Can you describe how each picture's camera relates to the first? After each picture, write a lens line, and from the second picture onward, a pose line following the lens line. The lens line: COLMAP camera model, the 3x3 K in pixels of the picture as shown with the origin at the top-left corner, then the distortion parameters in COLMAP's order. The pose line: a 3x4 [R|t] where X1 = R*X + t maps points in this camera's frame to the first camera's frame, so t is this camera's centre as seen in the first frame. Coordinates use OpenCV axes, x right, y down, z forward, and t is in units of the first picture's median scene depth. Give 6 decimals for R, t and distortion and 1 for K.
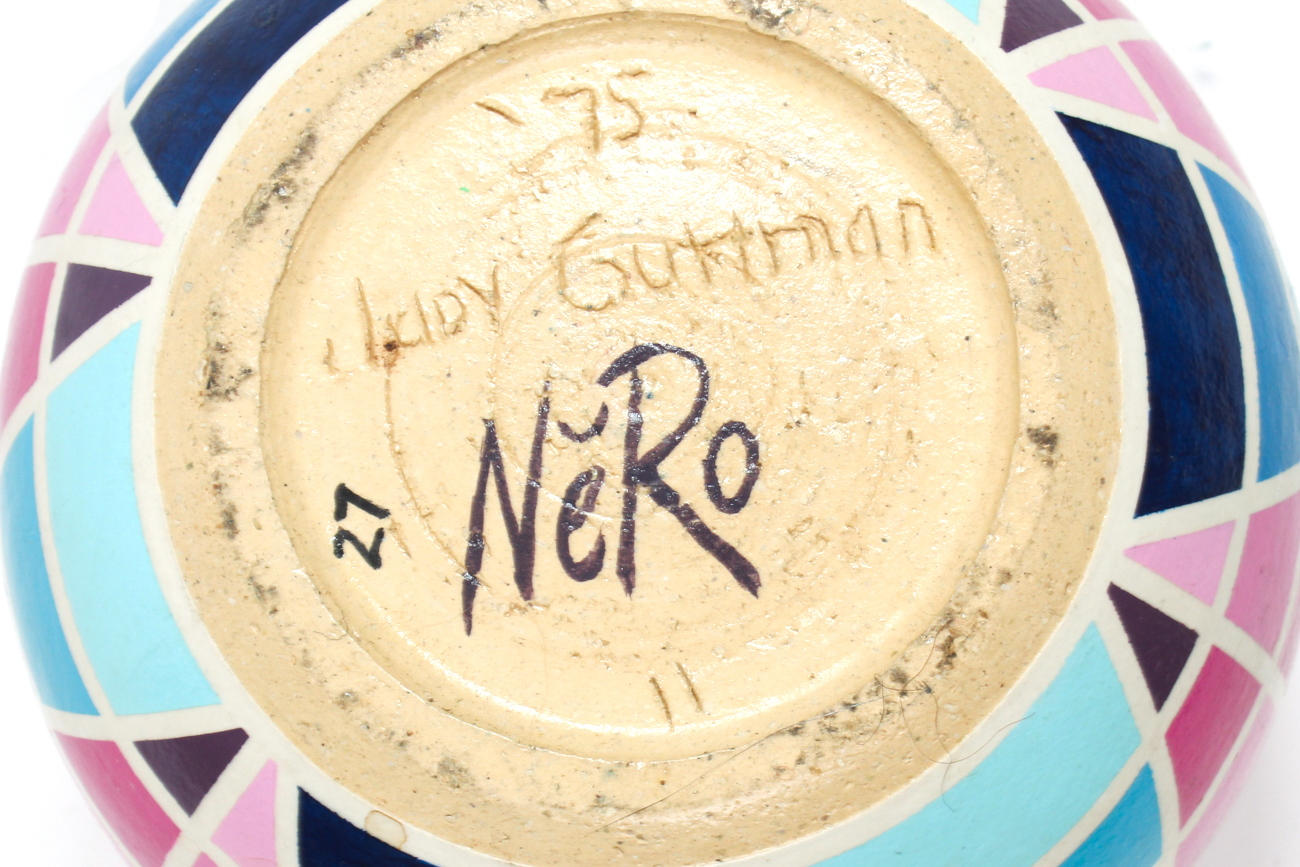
lens RADIAL K [[2391.8, 0, 650.0], [0, 2391.8, 433.5], [0, 0, 1]] dist [-0.014522, 0.018231]
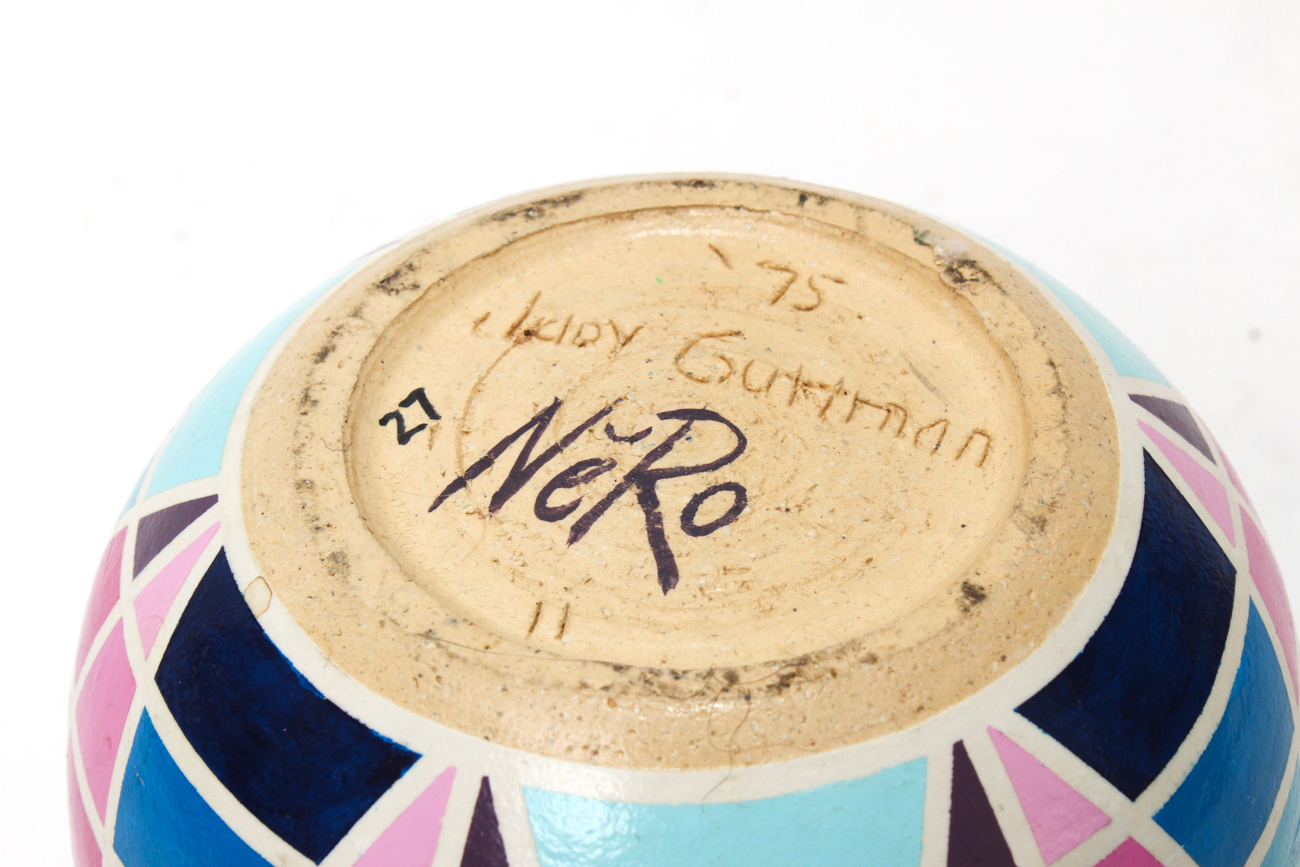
lens RADIAL K [[2102.6, 0, 667.5], [0, 2102.6, 433.4], [0, 0, 1]] dist [0.001144, 0.021841]
pose [[0.831031, 0.462792, -0.308563, 0.293904], [-0.553265, 0.744917, -0.372822, 0.354258], [0.057315, 0.480544, 0.875096, 0.145079]]
